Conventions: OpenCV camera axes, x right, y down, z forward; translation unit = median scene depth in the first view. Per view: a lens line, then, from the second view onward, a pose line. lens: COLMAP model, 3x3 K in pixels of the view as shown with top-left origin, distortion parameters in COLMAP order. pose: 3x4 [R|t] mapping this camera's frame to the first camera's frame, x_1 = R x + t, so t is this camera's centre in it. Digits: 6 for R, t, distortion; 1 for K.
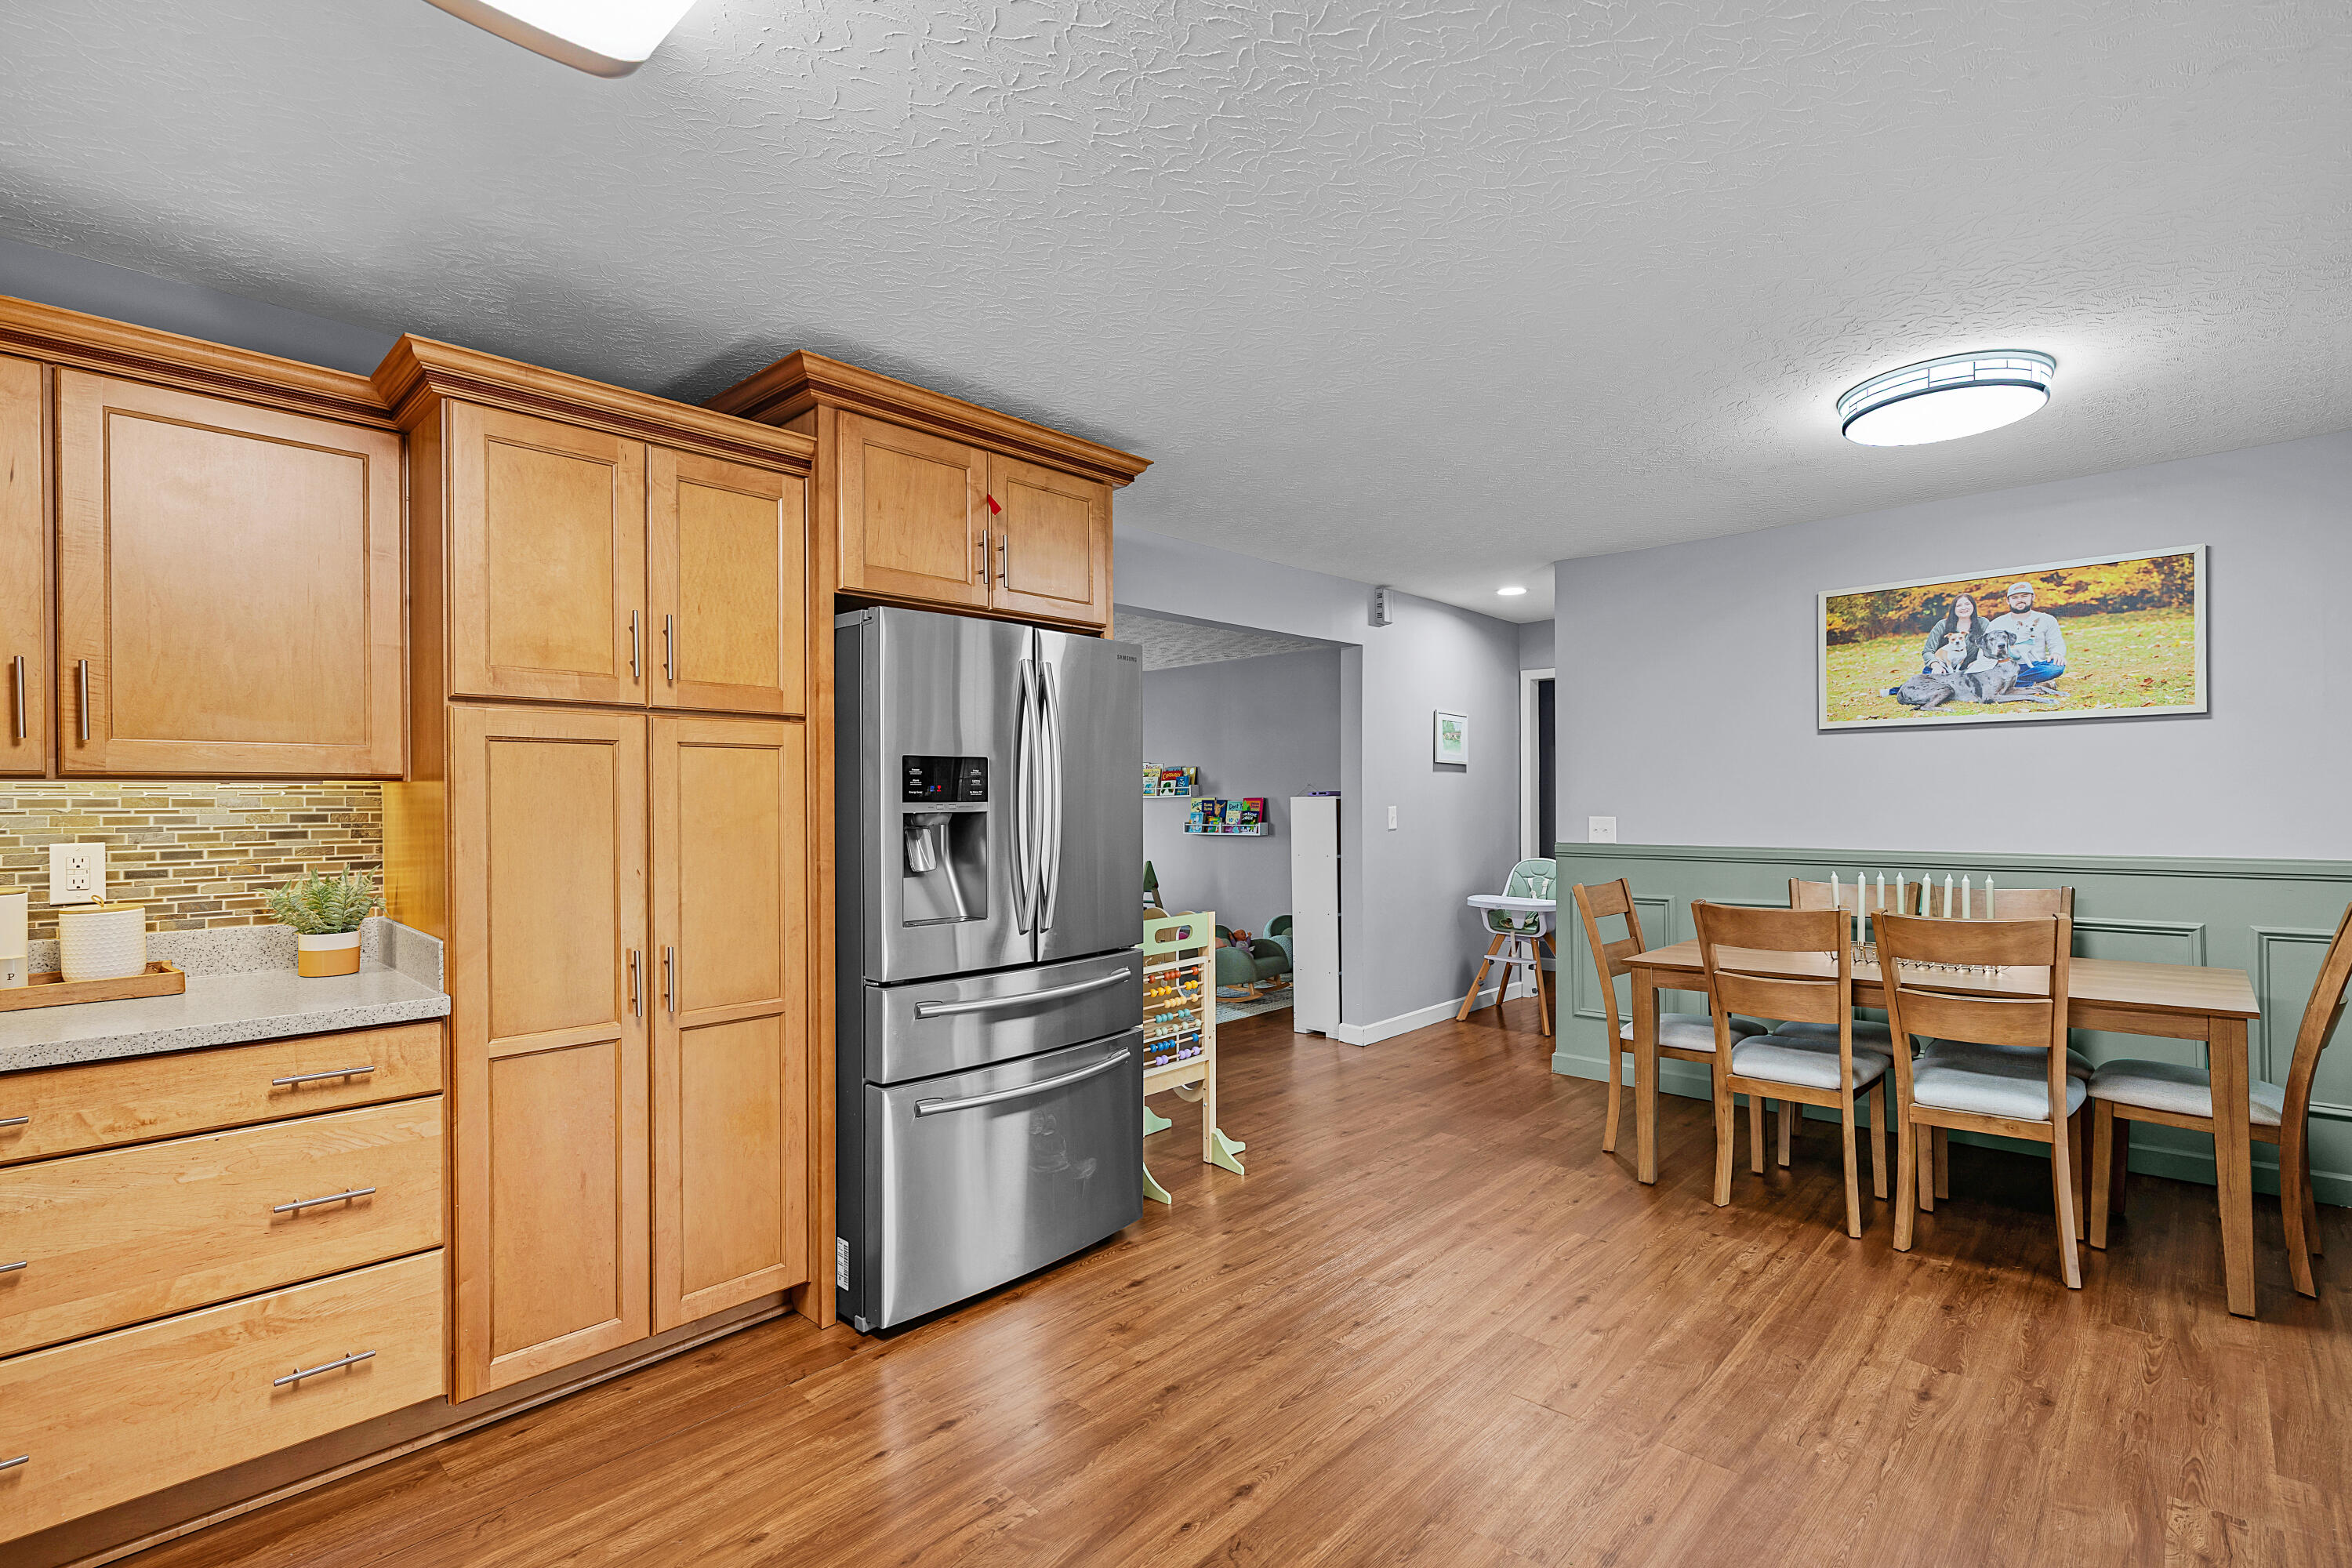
lens RADIAL K [[1089.2, 0, 1164.8], [0, 1089.2, 791.6], [0, 0, 1]] dist [0.005639, -0.000968]
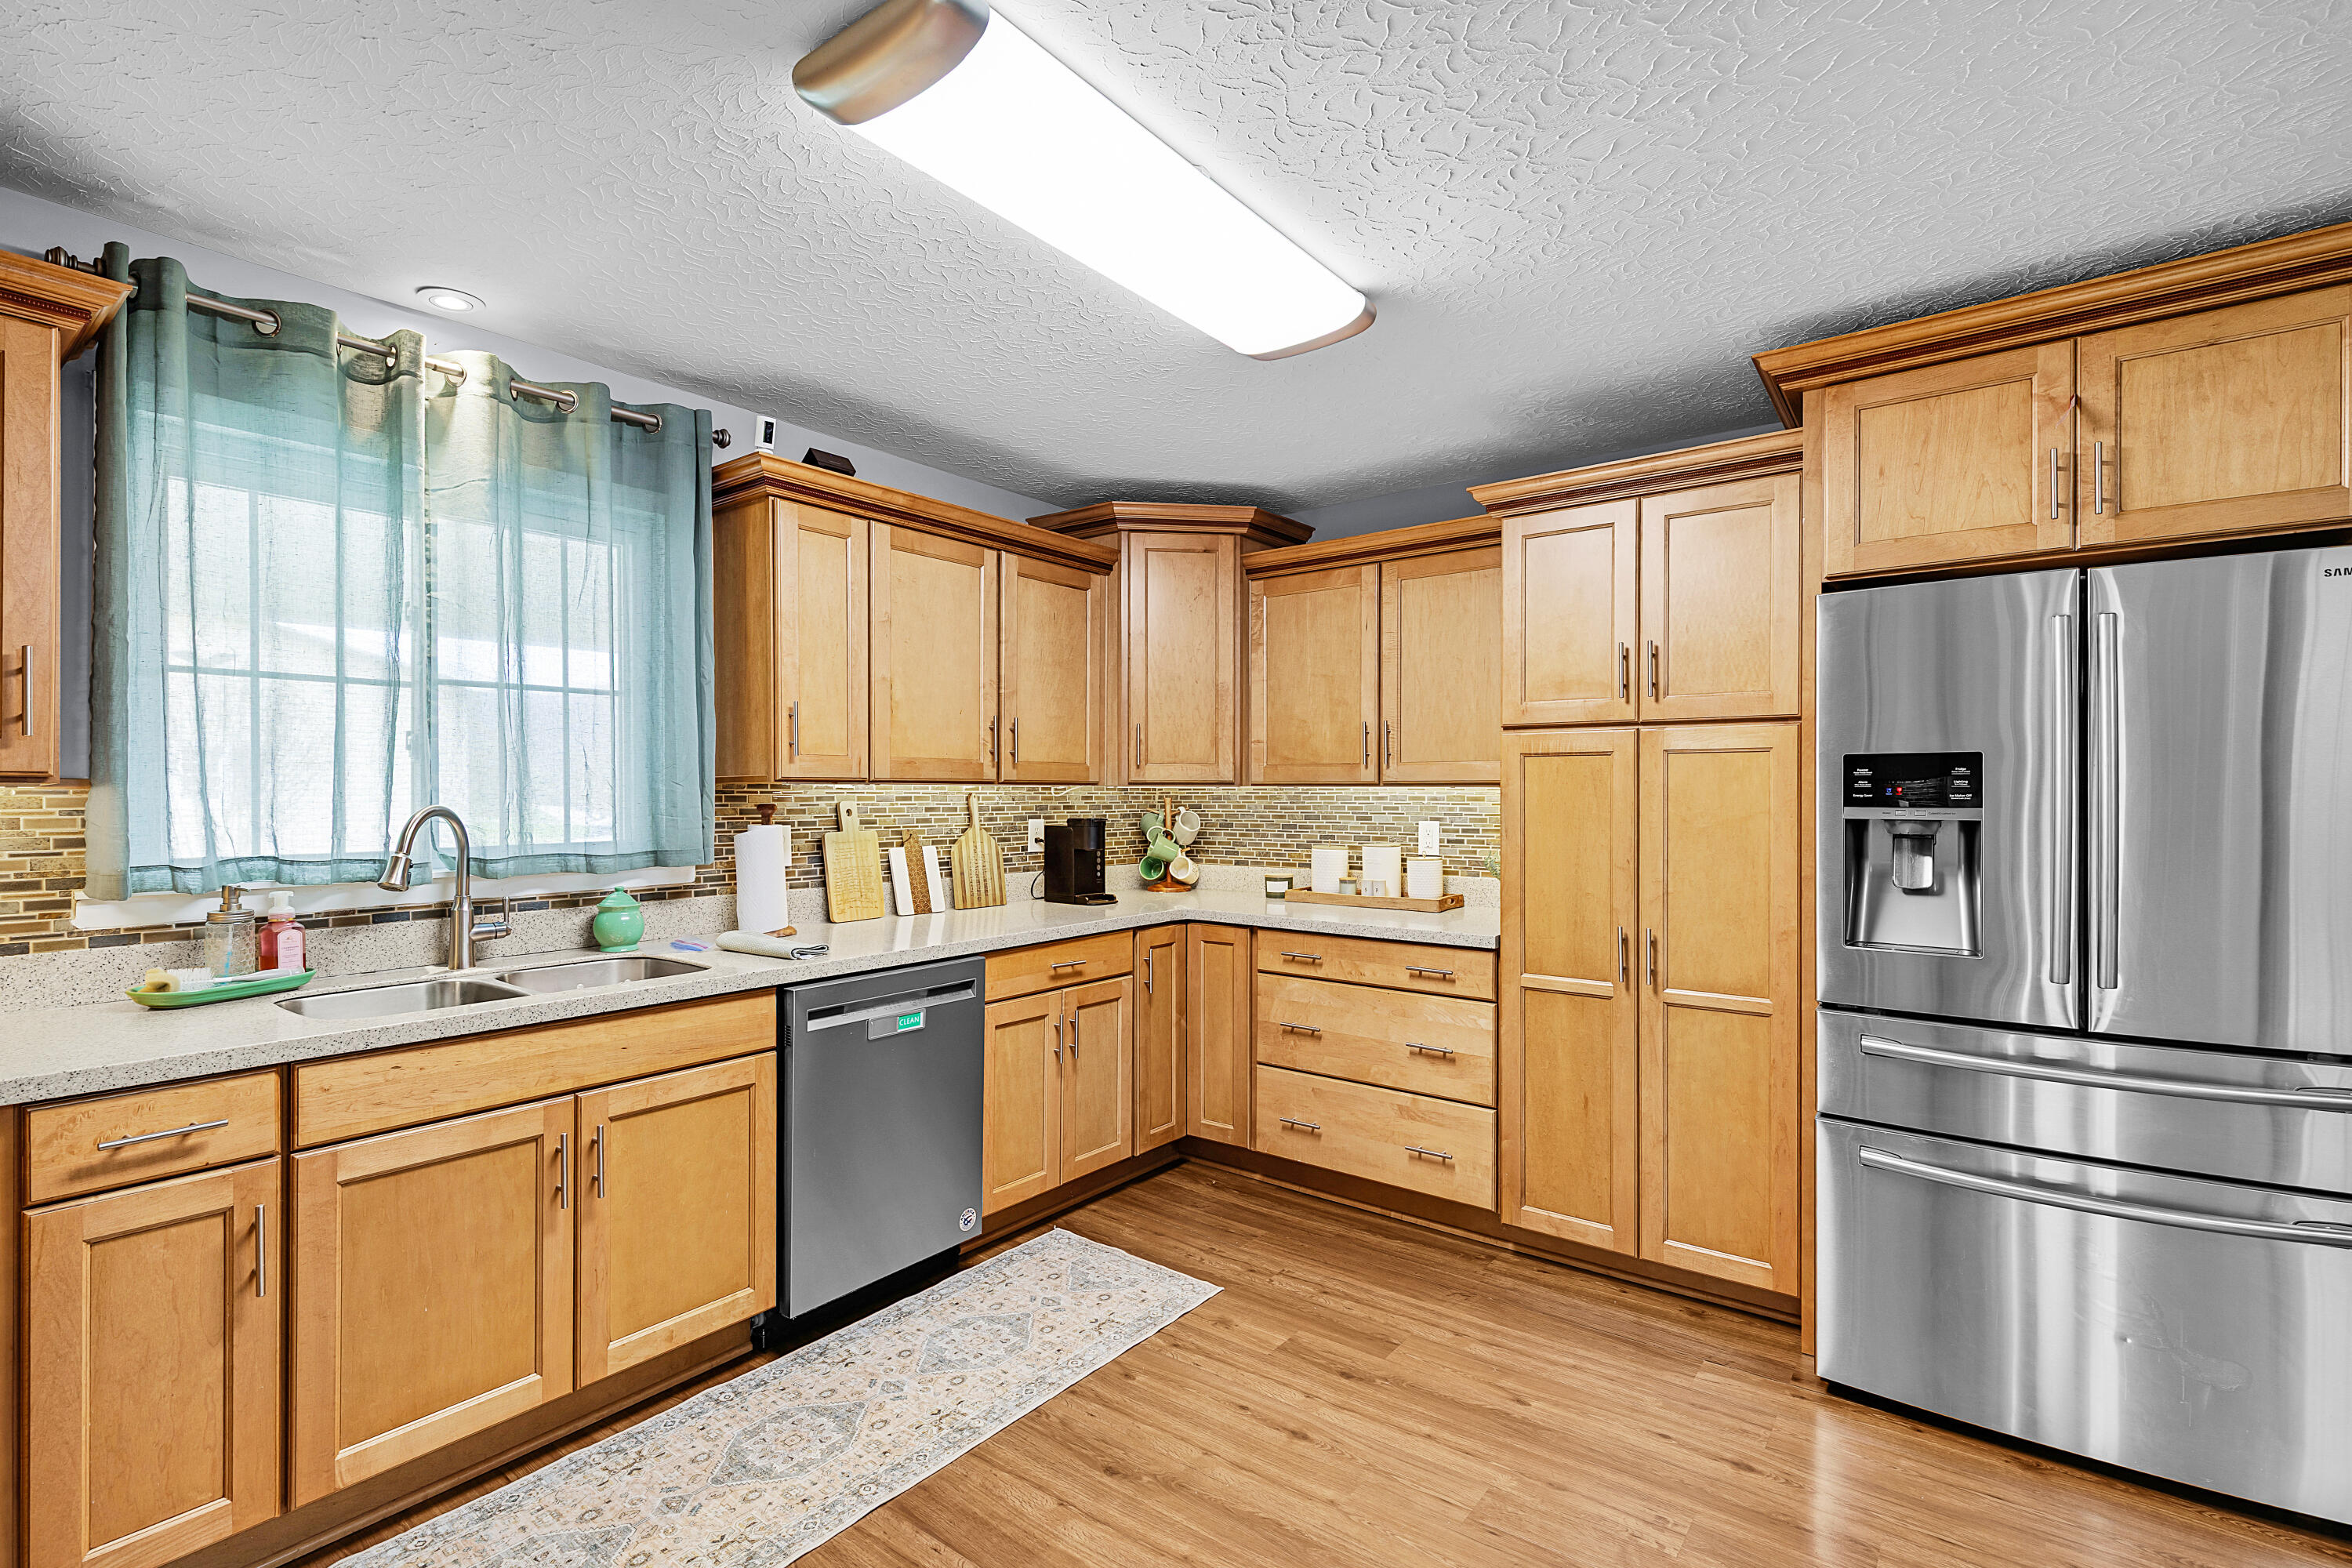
lens RADIAL K [[1089.2, 0, 1198.5], [0, 1089.2, 787.9], [0, 0, 1]] dist [0.005639, -0.000968]
pose [[0.114666, 0.000598, -0.993404, 0.641975], [0.001396, 0.999999, 0.000764, -0.007680], [0.993403, -0.001474, 0.114665, 0.397356]]
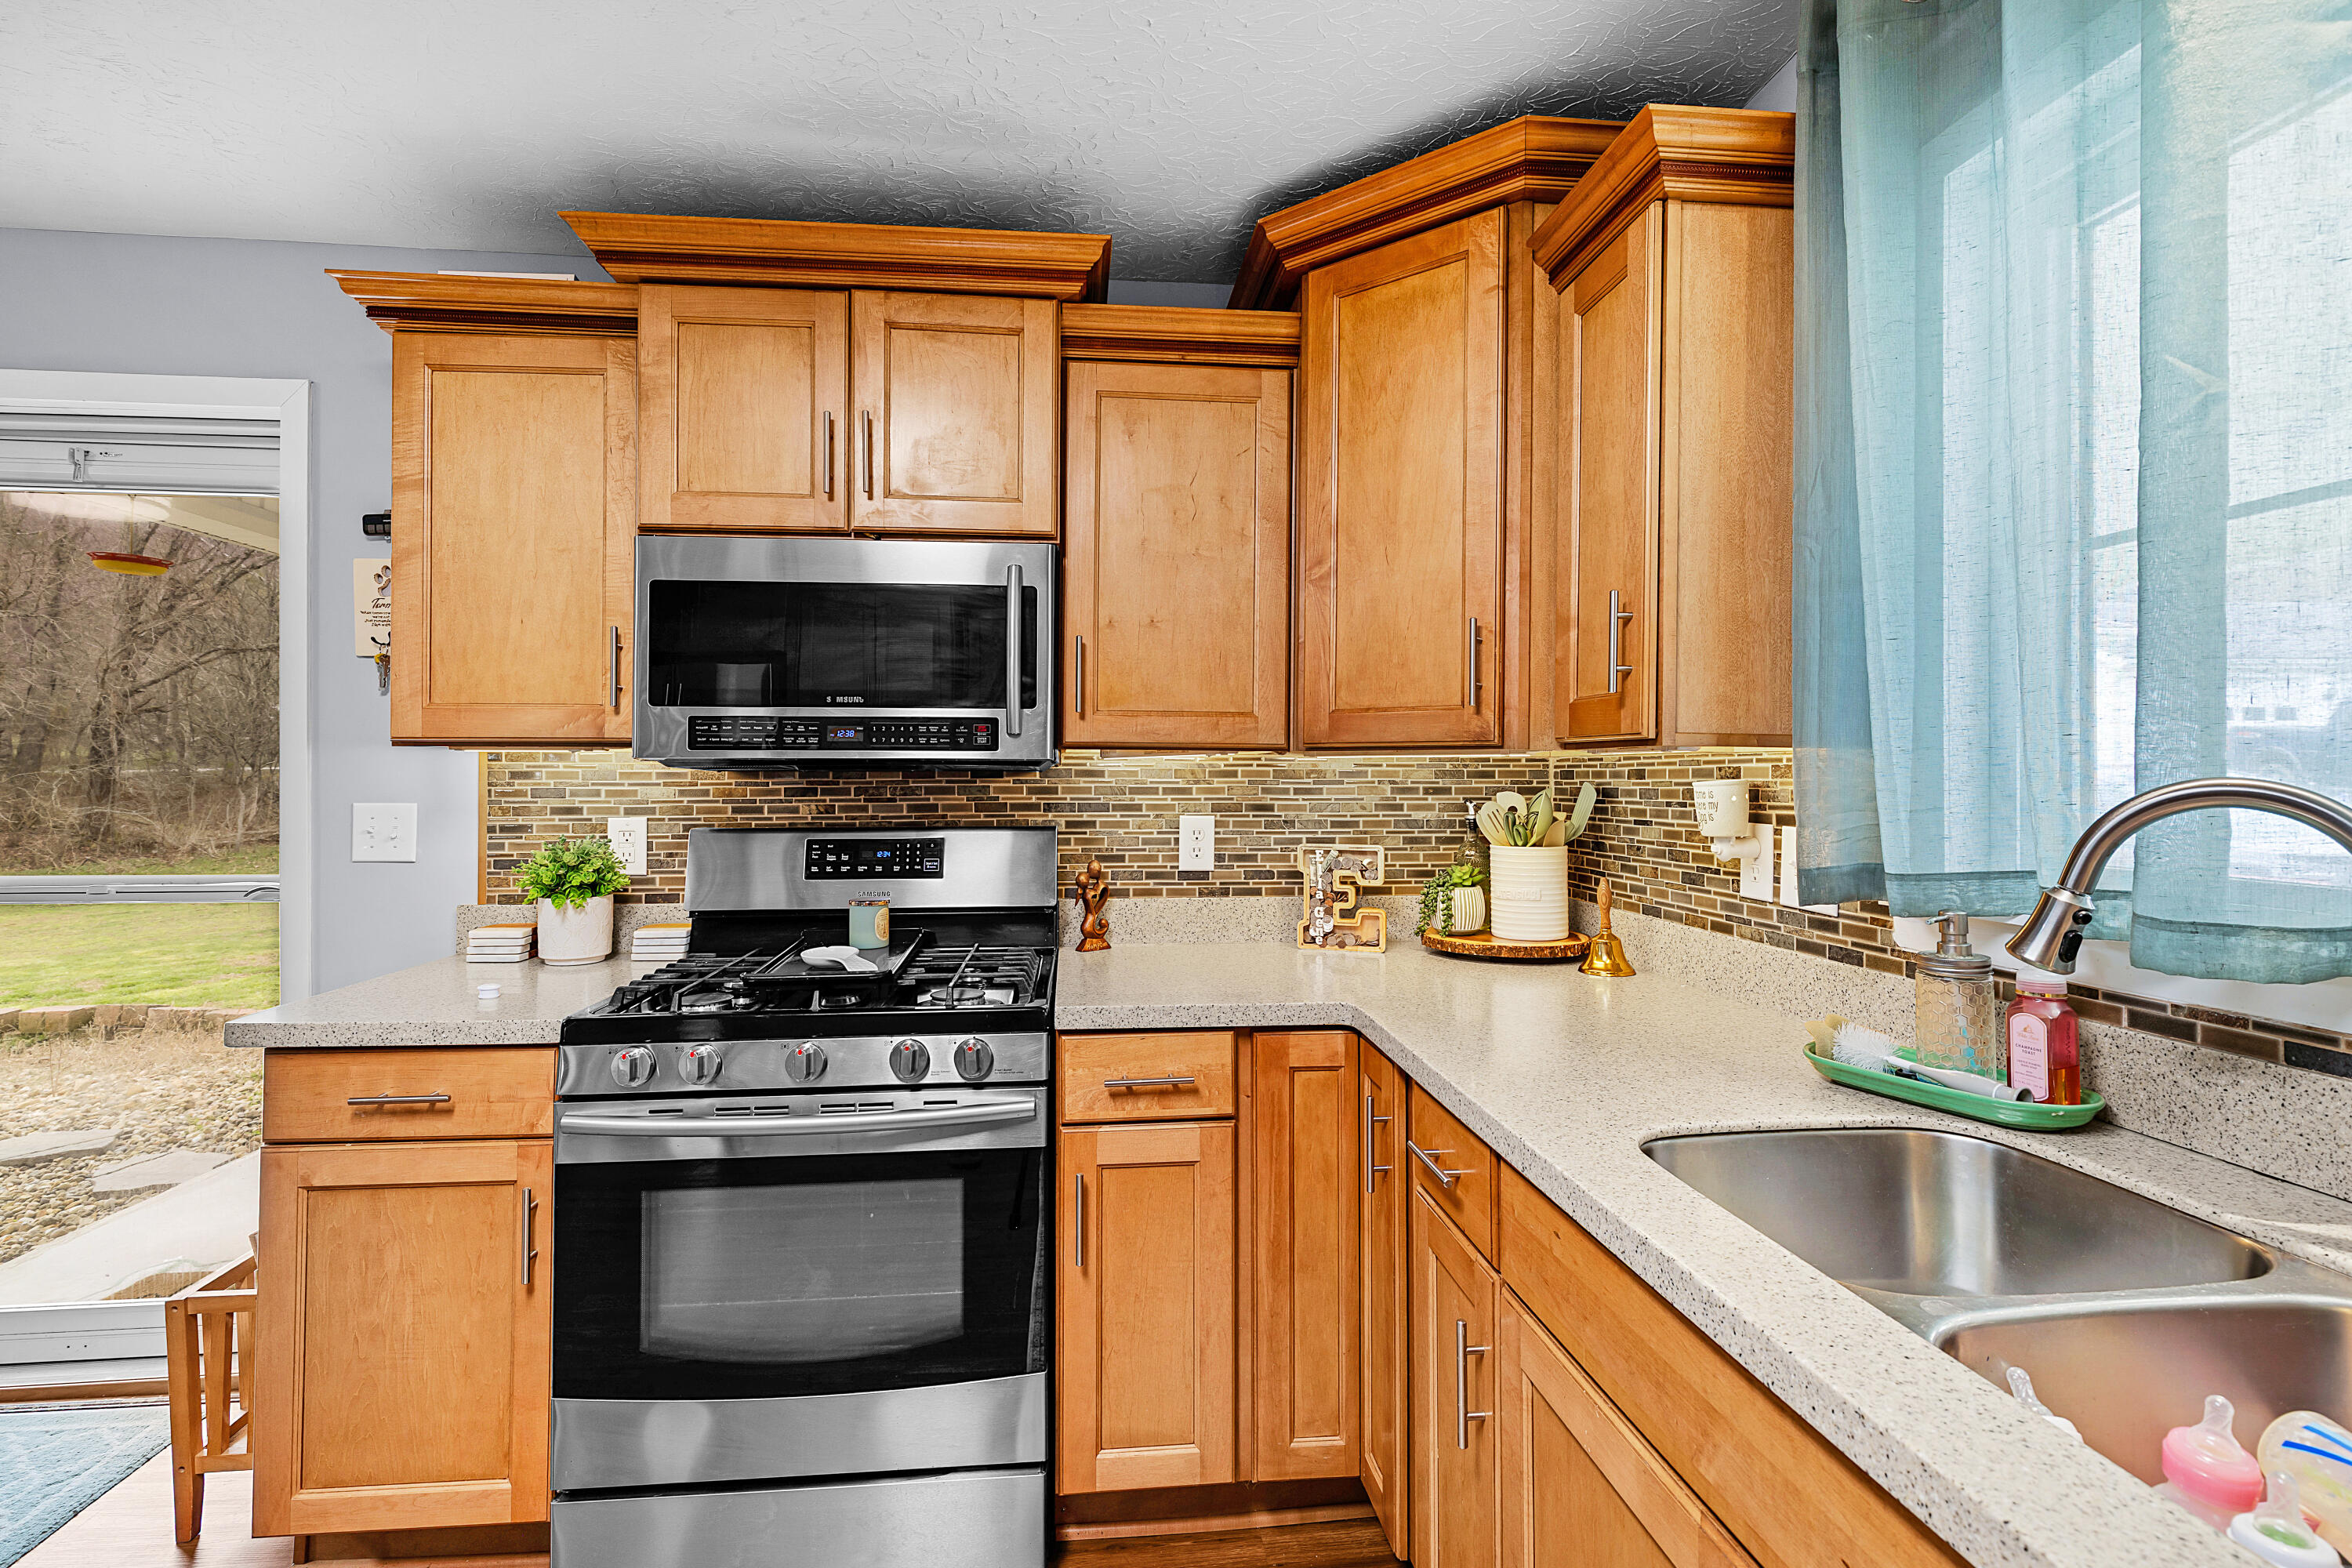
lens RADIAL K [[1089.2, 0, 1180.0], [0, 1089.2, 754.9], [0, 0, 1]] dist [0.005639, -0.000968]
pose [[-0.754502, 0.017074, 0.656076, -0.370255], [0.002615, 0.999732, -0.023010, 0.007242], [-0.656293, -0.015645, -0.754344, 0.353321]]
